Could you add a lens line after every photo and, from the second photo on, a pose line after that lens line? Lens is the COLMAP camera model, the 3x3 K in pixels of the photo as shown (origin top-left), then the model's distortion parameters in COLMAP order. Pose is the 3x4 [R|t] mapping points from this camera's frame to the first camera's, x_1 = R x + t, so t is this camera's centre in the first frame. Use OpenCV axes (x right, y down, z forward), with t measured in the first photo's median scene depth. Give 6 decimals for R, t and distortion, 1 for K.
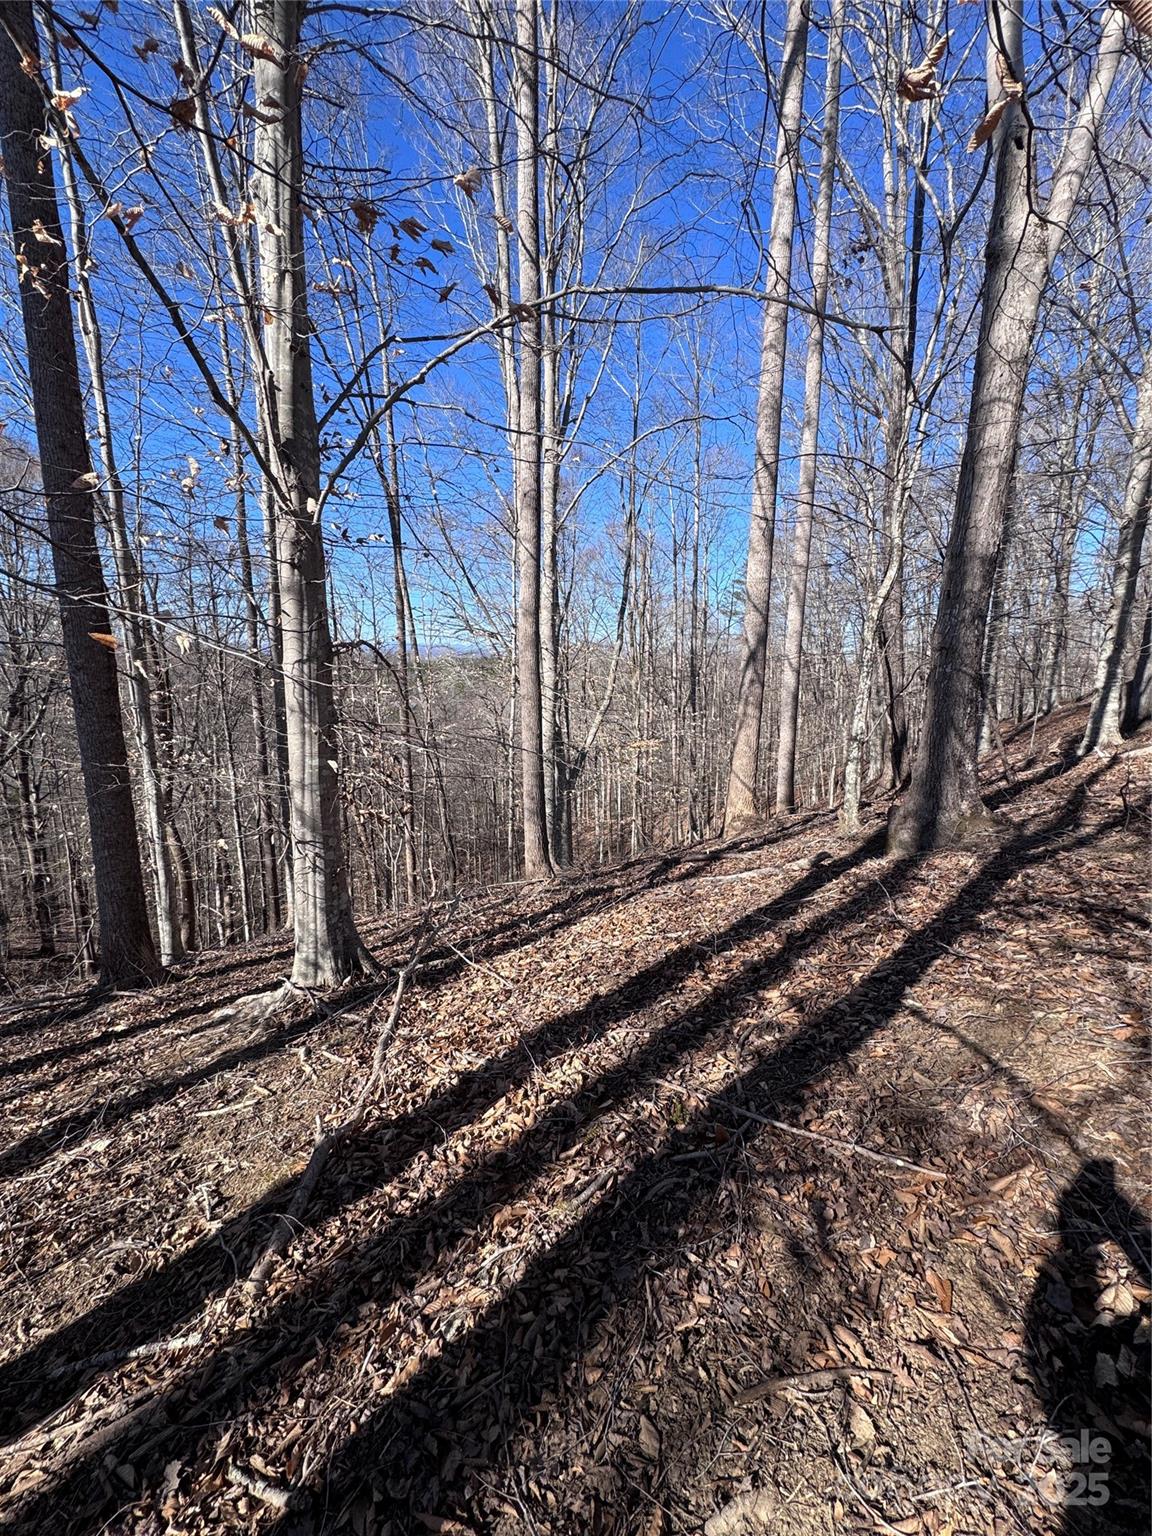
lens RADIAL K [[607.6, 0, 570.7], [0, 607.6, 767.3], [0, 0, 1]] dist [-0.003042, 0.000478]
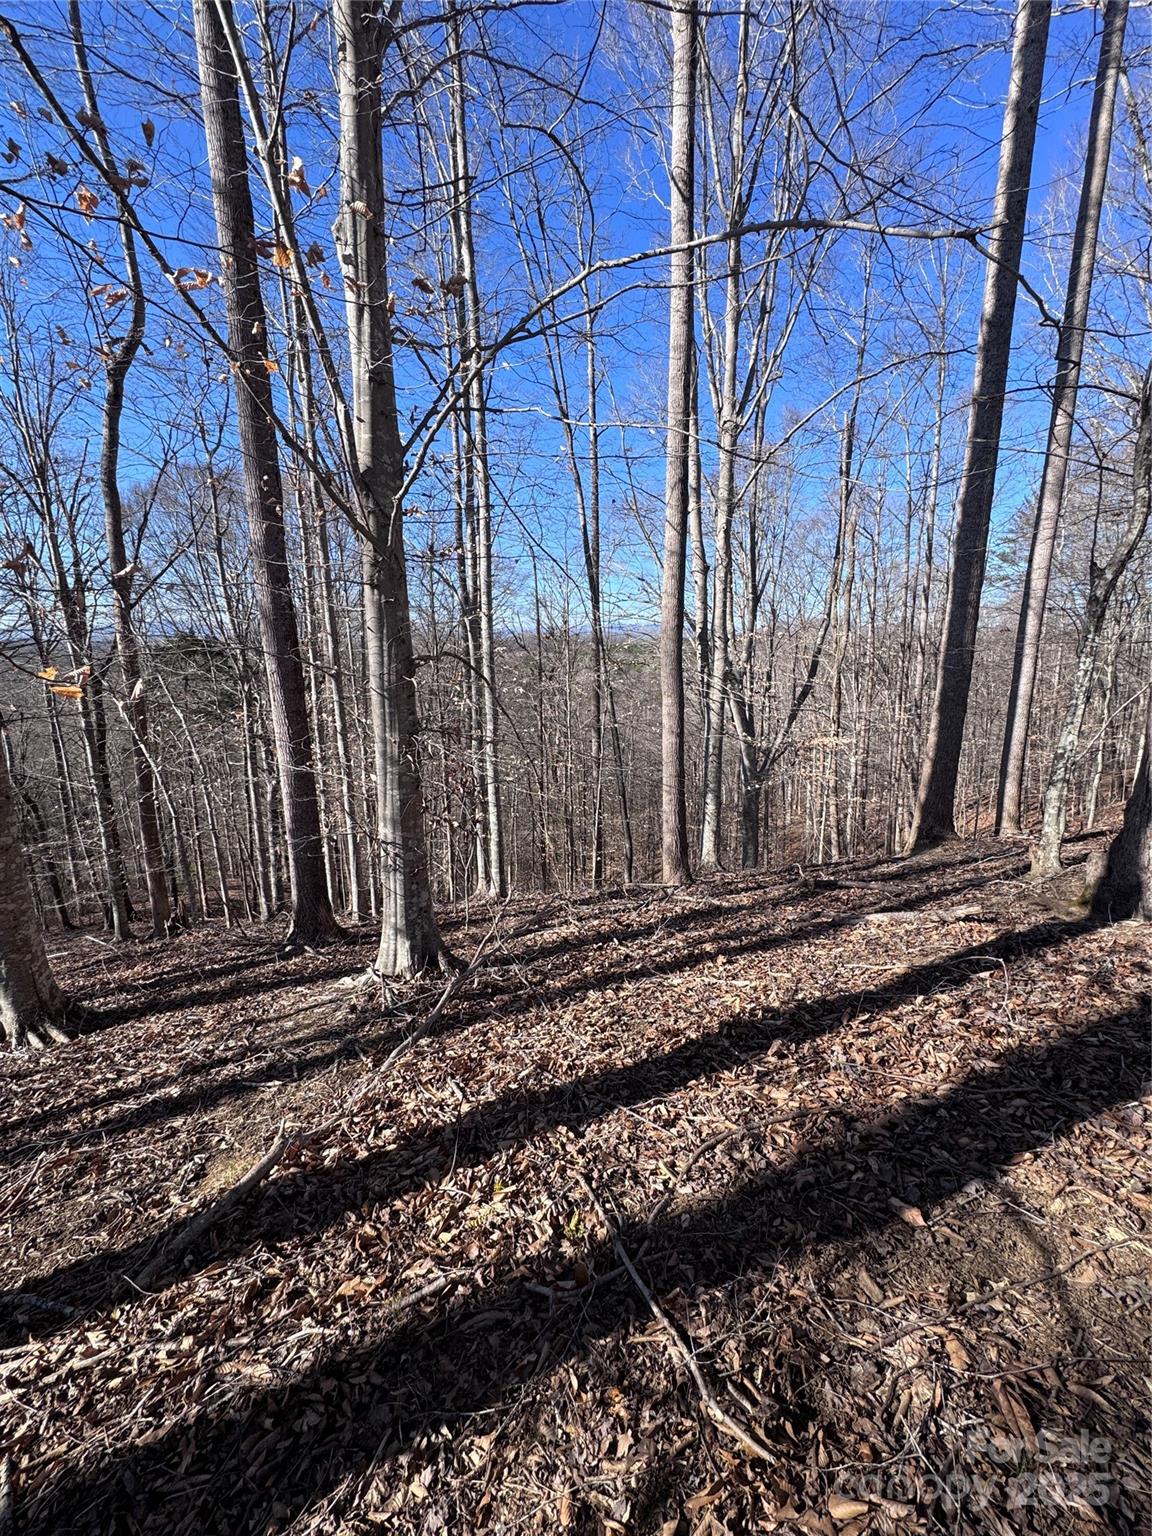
lens RADIAL K [[607.6, 0, 575.3], [0, 607.6, 766.0], [0, 0, 1]] dist [-0.003042, 0.000478]
pose [[0.940948, 0.049543, -0.334907, 0.237648], [-0.038892, 0.998504, 0.038437, -0.068187], [0.336310, -0.023142, 0.941467, 0.103481]]
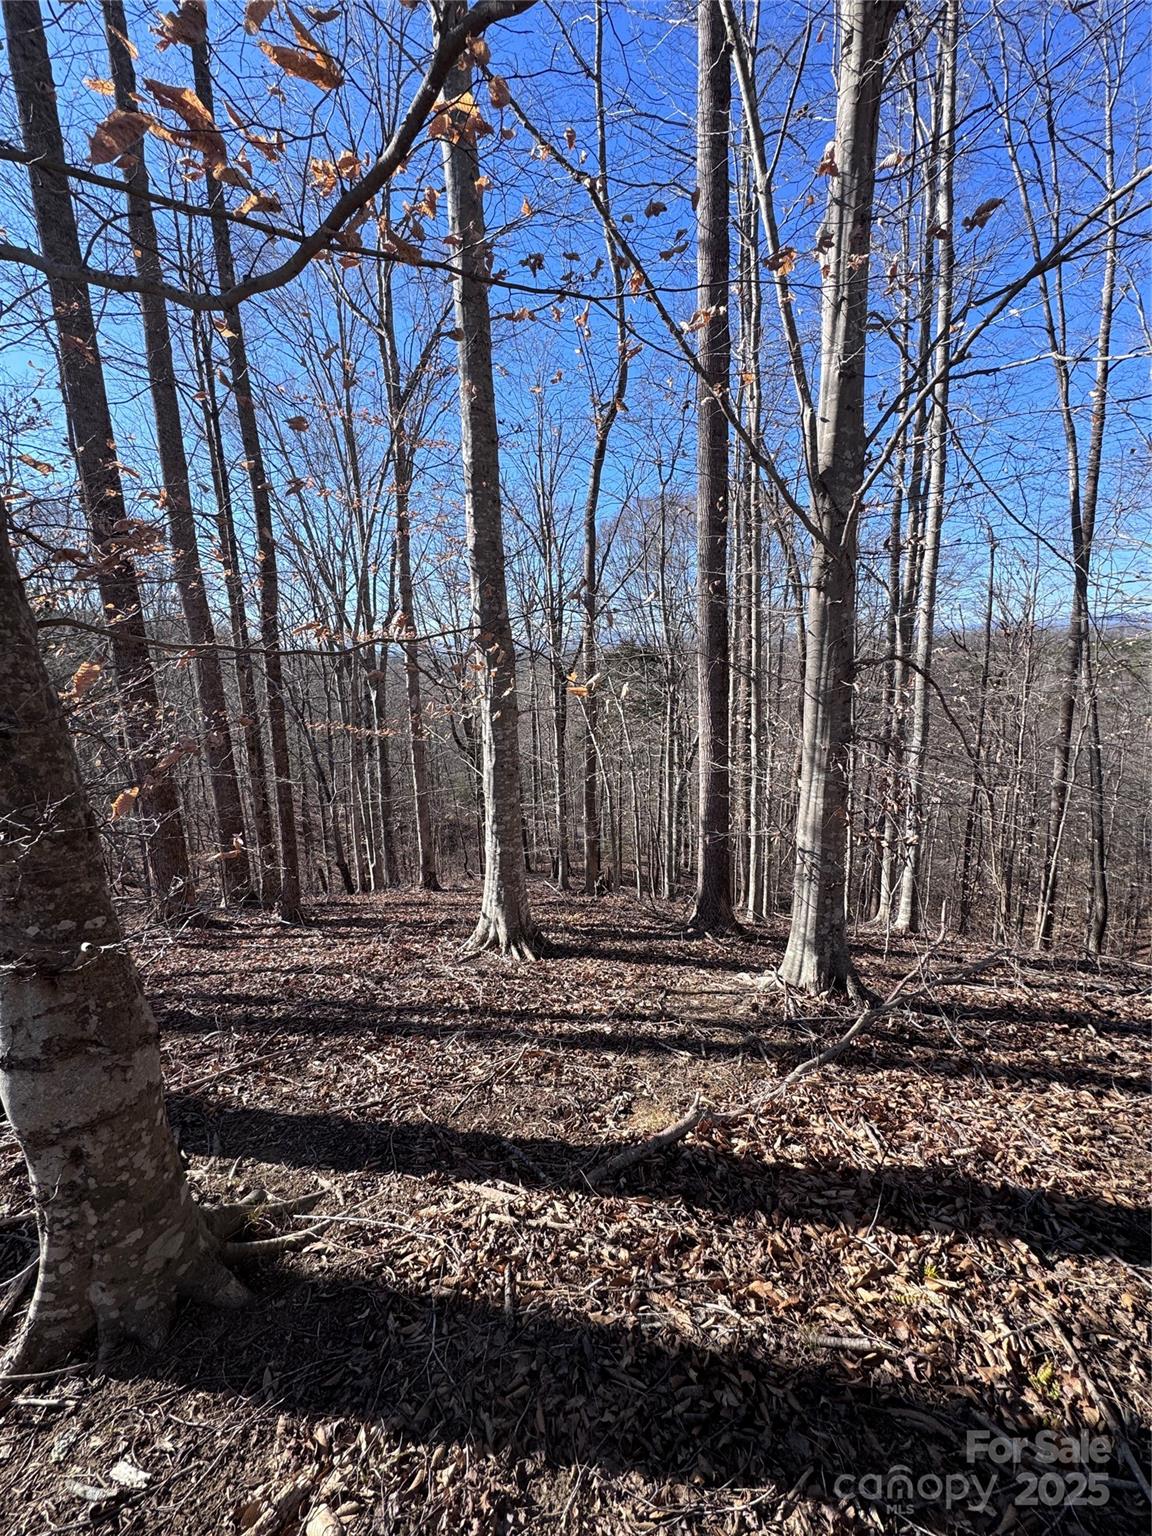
lens RADIAL K [[607.6, 0, 577.9], [0, 607.6, 765.7], [0, 0, 1]] dist [-0.003042, 0.000478]
pose [[0.556887, 0.122818, -0.821458, 0.195896], [-0.102405, 0.991614, 0.078835, -0.066732], [0.824251, 0.040220, 0.564794, 0.077380]]
